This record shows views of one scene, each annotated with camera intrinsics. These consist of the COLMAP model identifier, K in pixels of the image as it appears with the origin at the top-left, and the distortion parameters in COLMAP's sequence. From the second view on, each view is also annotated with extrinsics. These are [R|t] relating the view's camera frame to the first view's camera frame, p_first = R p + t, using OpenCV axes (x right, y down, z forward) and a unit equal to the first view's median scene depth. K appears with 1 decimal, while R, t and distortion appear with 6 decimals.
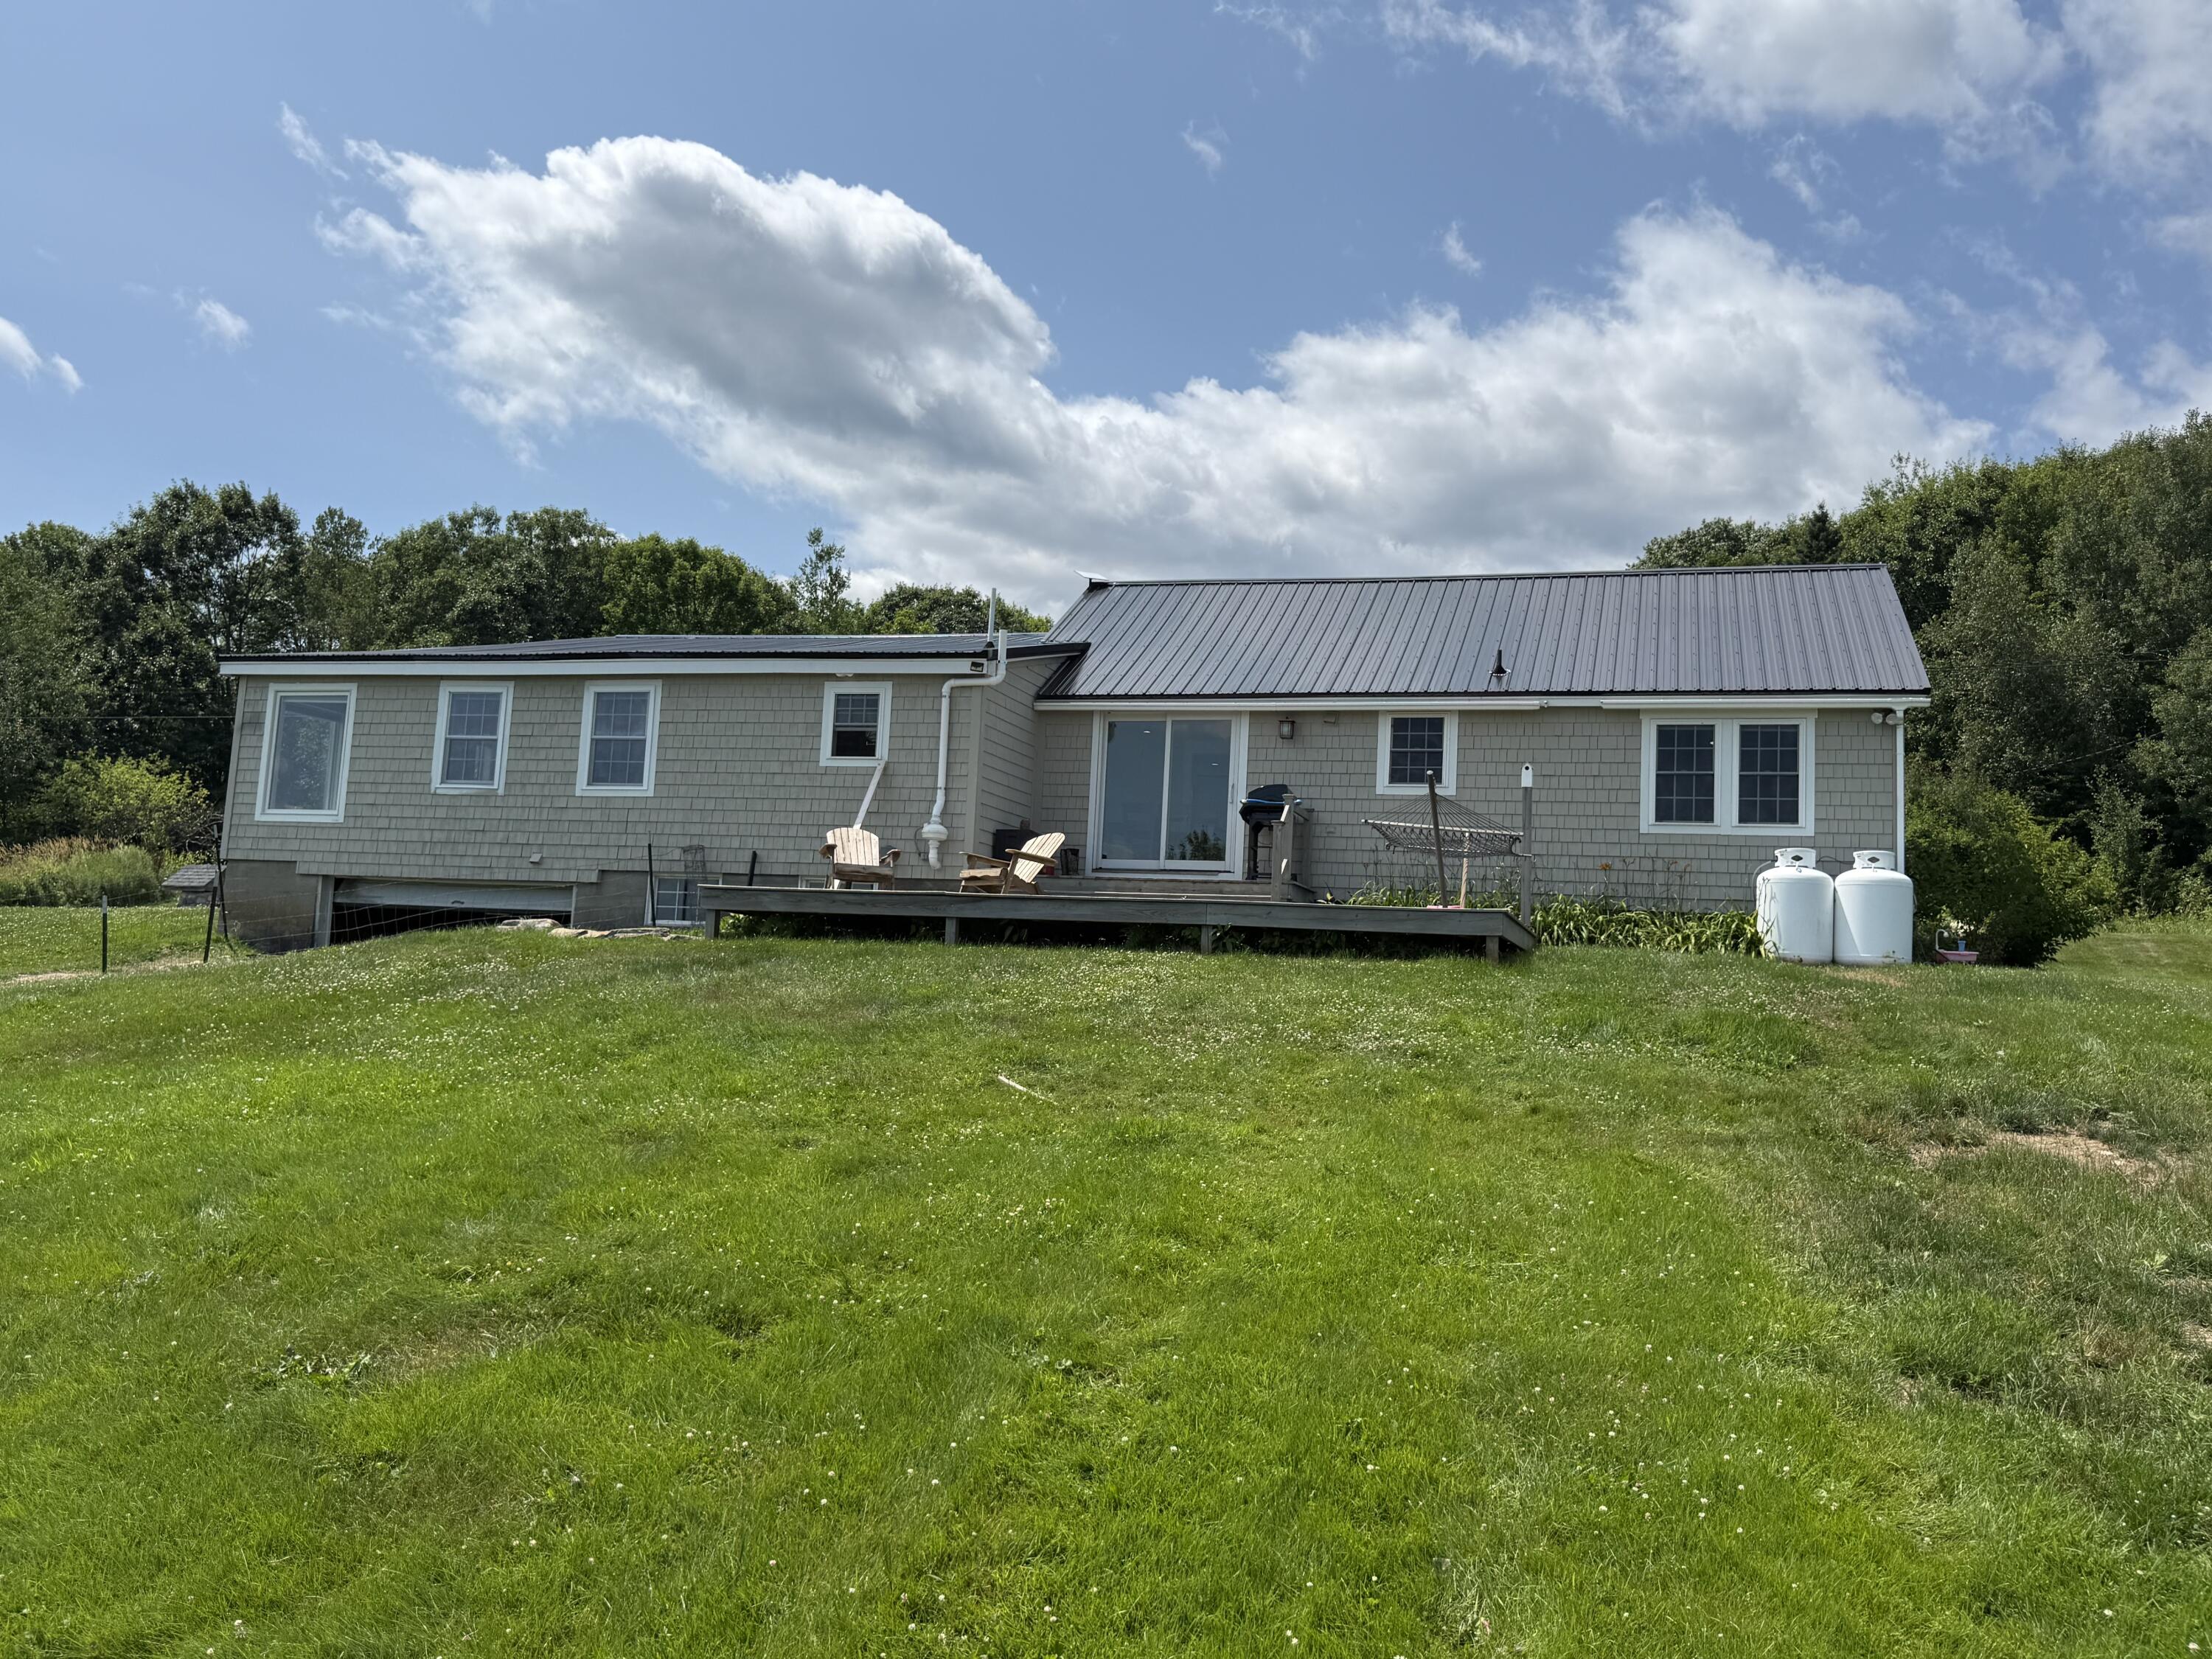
lens RADIAL K [[1776.6, 0, 1119.2], [0, 1776.6, 811.6], [0, 0, 1]] dist [0.071835, -0.009110]
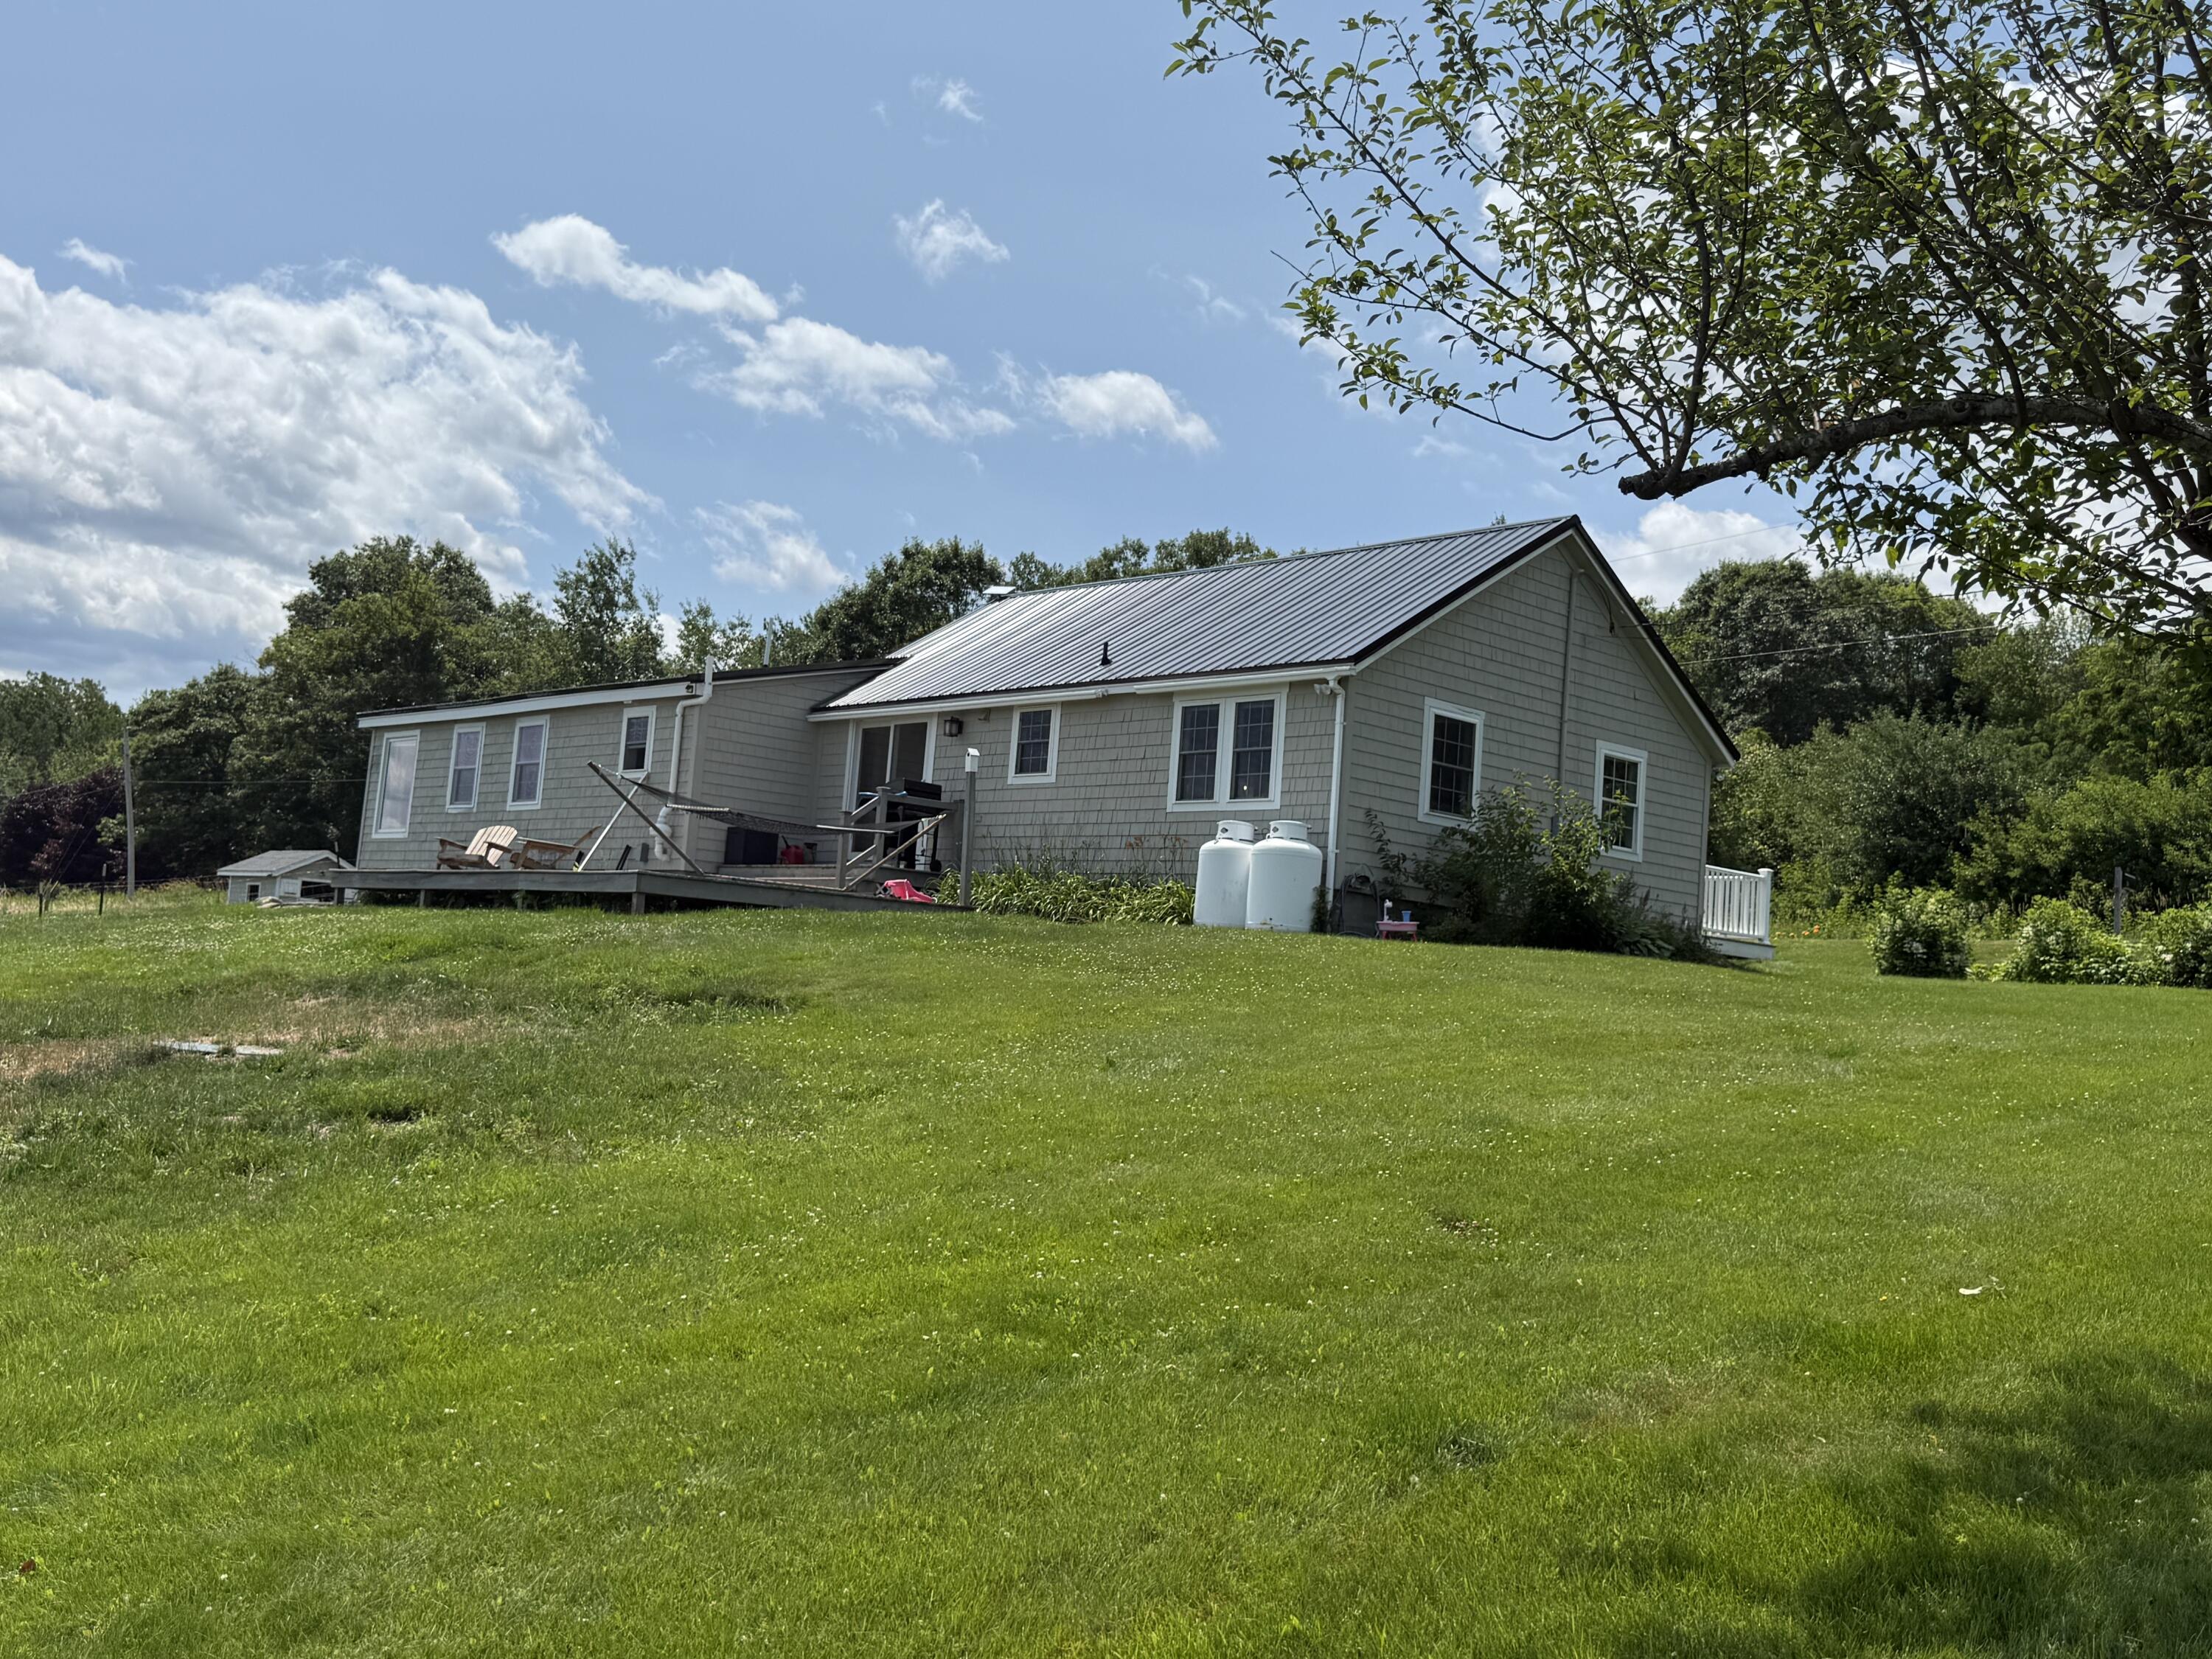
lens RADIAL K [[2094.9, 0, 1098.7], [0, 2094.9, 833.1], [0, 0, 1]] dist [0.085030, 0.000000]
pose [[0.845901, -0.025084, -0.532750, 0.890924], [0.022023, 0.999684, -0.012101, 0.037022], [0.532886, -0.001496, 0.846186, -0.038727]]
